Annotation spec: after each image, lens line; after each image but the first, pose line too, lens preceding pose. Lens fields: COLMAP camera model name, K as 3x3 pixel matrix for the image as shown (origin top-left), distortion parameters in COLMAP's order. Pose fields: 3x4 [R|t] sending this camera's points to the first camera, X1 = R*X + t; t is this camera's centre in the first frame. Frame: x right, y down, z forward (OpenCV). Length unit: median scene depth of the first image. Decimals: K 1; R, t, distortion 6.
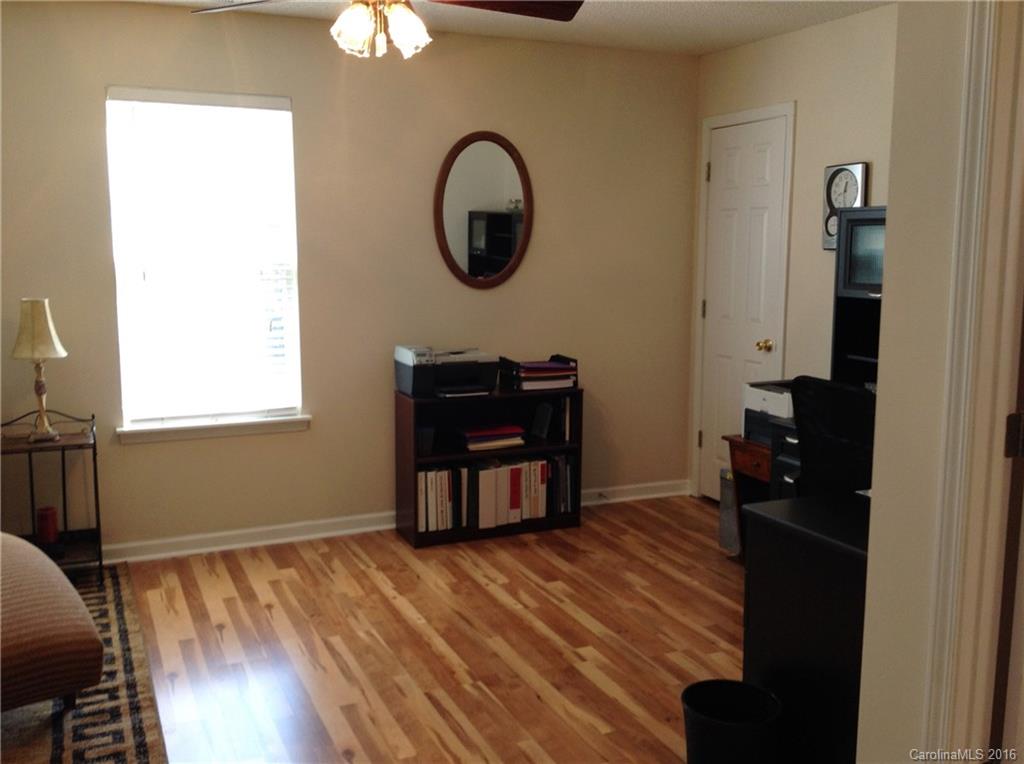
lens RADIAL K [[981.5, 0, 505.9], [0, 981.5, 379.5], [0, 0, 1]] dist [0.031405, 0.000000]
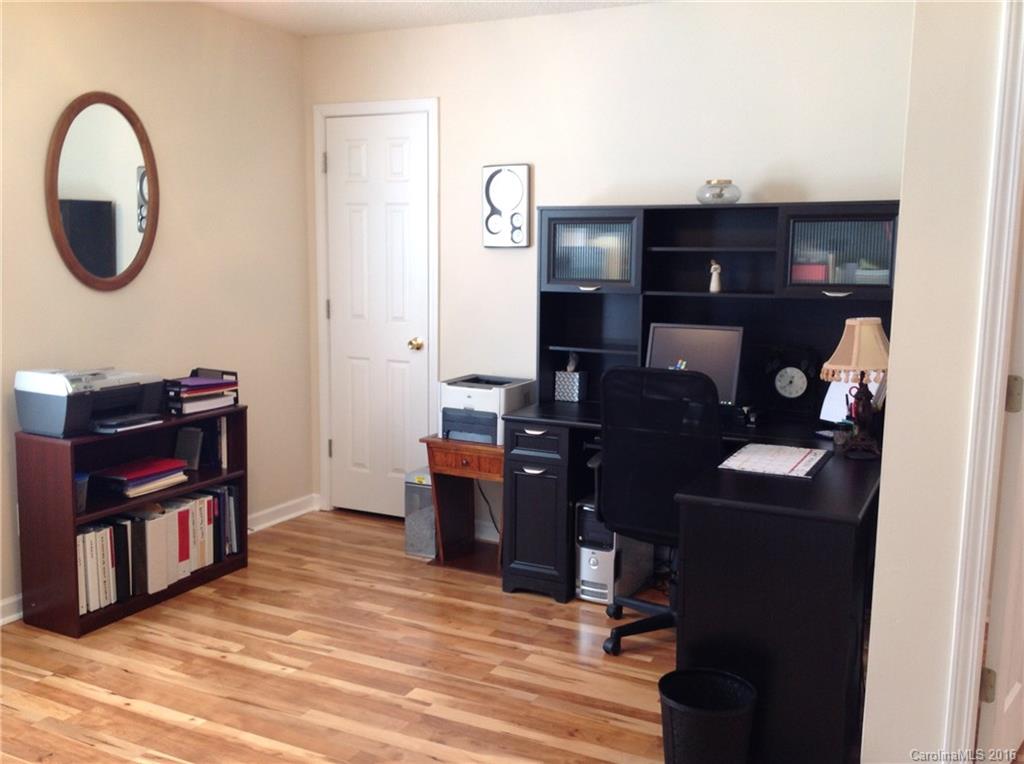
lens RADIAL K [[981.5, 0, 513.7], [0, 981.5, 377.1], [0, 0, 1]] dist [0.031405, 0.000000]
pose [[0.758116, -0.077980, 0.647441, -0.344210], [0.081127, 0.996390, 0.025013, -0.020669], [-0.647054, 0.033562, 0.761705, 0.218828]]
